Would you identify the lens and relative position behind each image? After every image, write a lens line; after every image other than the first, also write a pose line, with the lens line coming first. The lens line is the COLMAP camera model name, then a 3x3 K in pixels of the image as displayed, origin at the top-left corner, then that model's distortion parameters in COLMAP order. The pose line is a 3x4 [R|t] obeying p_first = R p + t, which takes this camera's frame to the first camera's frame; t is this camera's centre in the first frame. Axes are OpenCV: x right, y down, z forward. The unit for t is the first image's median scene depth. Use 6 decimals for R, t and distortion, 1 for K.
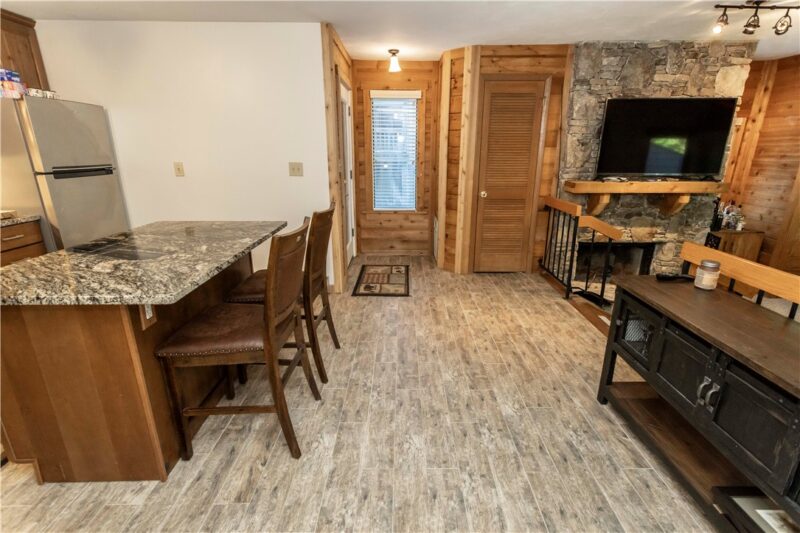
lens RADIAL K [[382.2, 0, 400.0], [0, 382.2, 266.5], [0, 0, 1]] dist [0.001587, 0.001139]
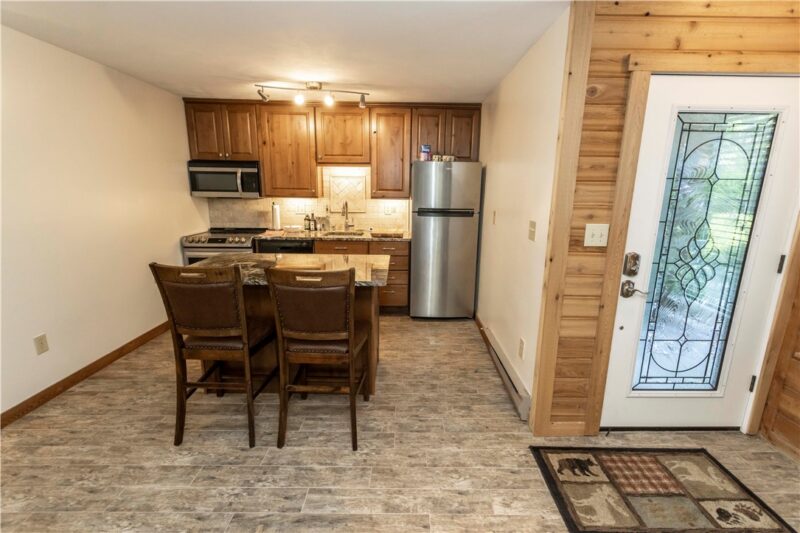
lens RADIAL K [[373.8, 0, 405.5], [0, 373.8, 269.9], [0, 0, 1]] dist [0.002000, 0.000507]
pose [[0.004700, 0.211946, -0.977270, 0.374903], [-0.310621, 0.929247, 0.200037, -0.230795], [0.950522, 0.302621, 0.070202, 0.686825]]
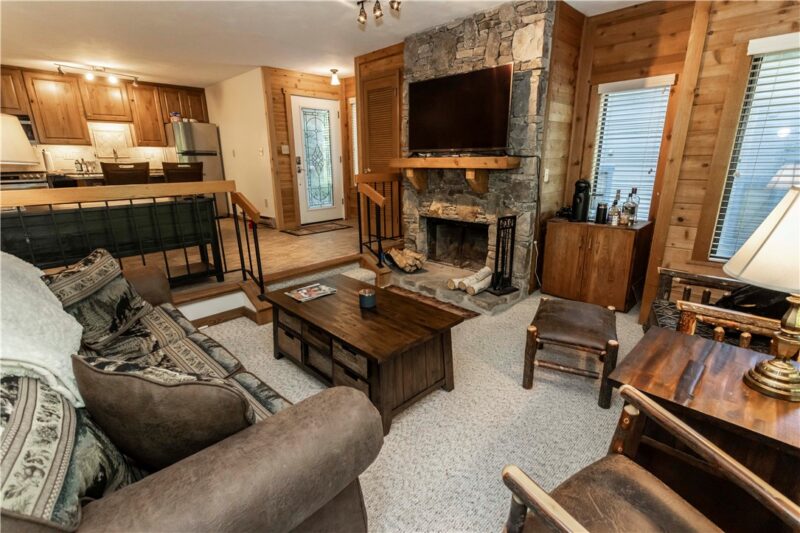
lens RADIAL K [[382.2, 0, 400.0], [0, 382.2, 266.5], [0, 0, 1]] dist [0.001587, 0.001139]
pose [[0.706416, 0.180740, -0.684332, 1.324194], [-0.197203, 0.978821, 0.054950, 0.032762], [0.679771, 0.096135, 0.727097, 0.199753]]
